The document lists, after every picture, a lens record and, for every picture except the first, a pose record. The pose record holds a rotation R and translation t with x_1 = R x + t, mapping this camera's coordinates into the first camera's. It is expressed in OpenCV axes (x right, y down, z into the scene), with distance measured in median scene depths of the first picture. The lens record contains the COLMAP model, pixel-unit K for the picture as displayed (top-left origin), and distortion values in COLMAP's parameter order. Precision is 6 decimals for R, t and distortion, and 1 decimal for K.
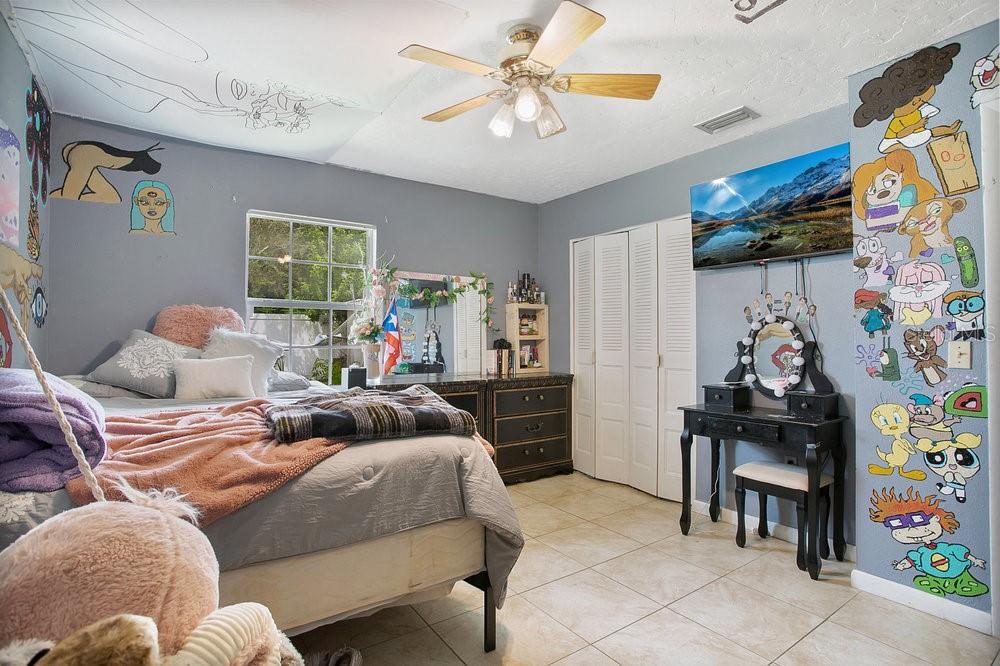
lens RADIAL K [[495.4, 0, 493.4], [0, 495.4, 332.6], [0, 0, 1]] dist [-0.061680, 0.024694]
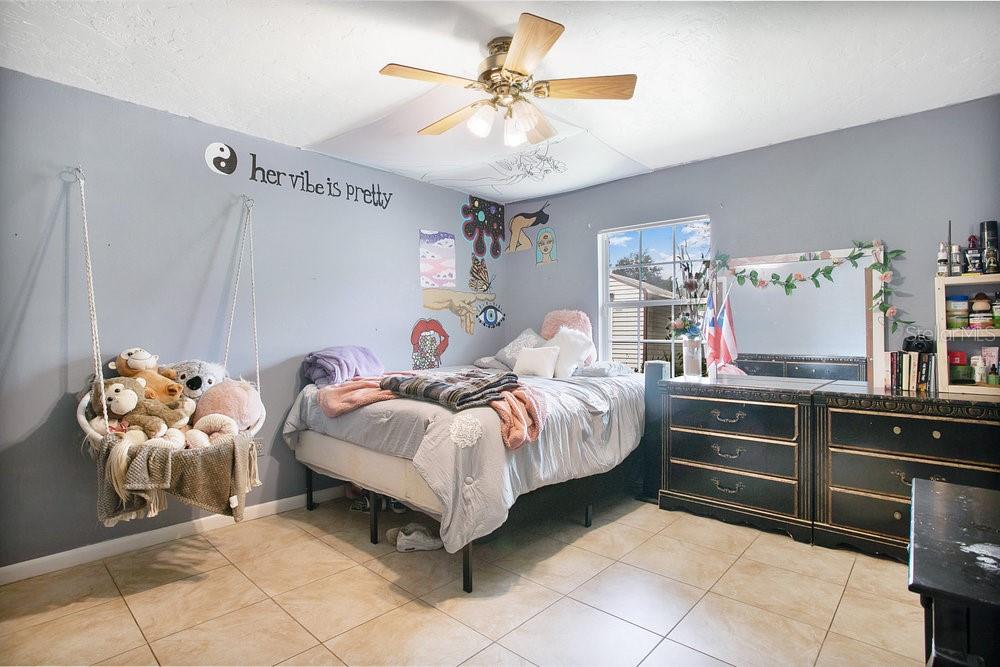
lens RADIAL K [[495.4, 0, 493.4], [0, 495.4, 333.1], [0, 0, 1]] dist [-0.061680, 0.024694]
pose [[0.226055, -0.000312, -0.974115, 0.509561], [0.009490, 0.999953, 0.001882, 0.003827], [0.974068, -0.009670, 0.226047, 0.337413]]
